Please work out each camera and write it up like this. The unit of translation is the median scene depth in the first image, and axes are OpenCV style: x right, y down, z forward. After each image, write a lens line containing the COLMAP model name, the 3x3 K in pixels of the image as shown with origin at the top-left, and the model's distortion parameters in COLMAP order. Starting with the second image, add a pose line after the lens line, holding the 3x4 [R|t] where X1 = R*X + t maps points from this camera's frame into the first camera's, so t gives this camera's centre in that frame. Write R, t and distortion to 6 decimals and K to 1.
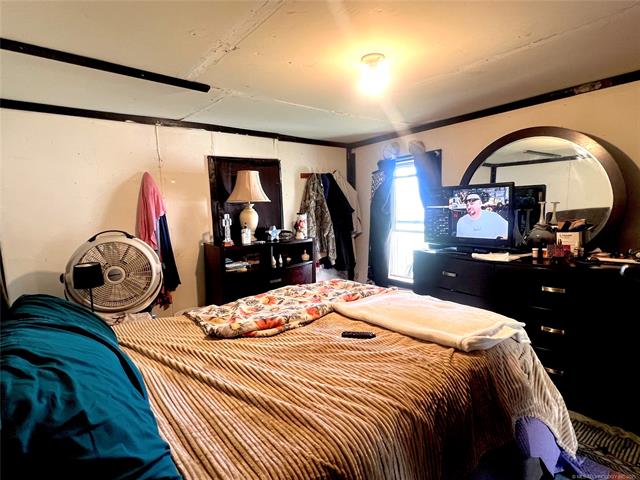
lens RADIAL K [[337.6, 0, 320.0], [0, 337.6, 240.0], [0, 0, 1]] dist [0.000107, -0.000466]
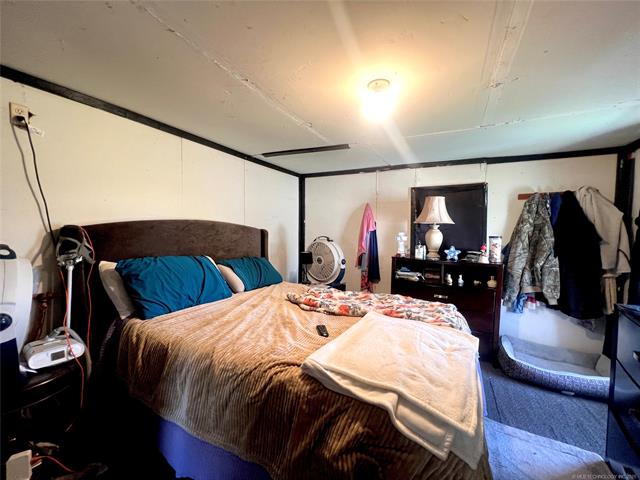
lens RADIAL K [[266.6, 0, 320.0], [0, 266.6, 240.0], [0, 0, 1]] dist [-0.012357, 0.000507]
pose [[0.402512, 0.070377, -0.912706, 0.456641], [-0.128338, 0.991532, 0.019857, -0.024320], [0.906374, 0.109142, 0.408135, 0.278891]]
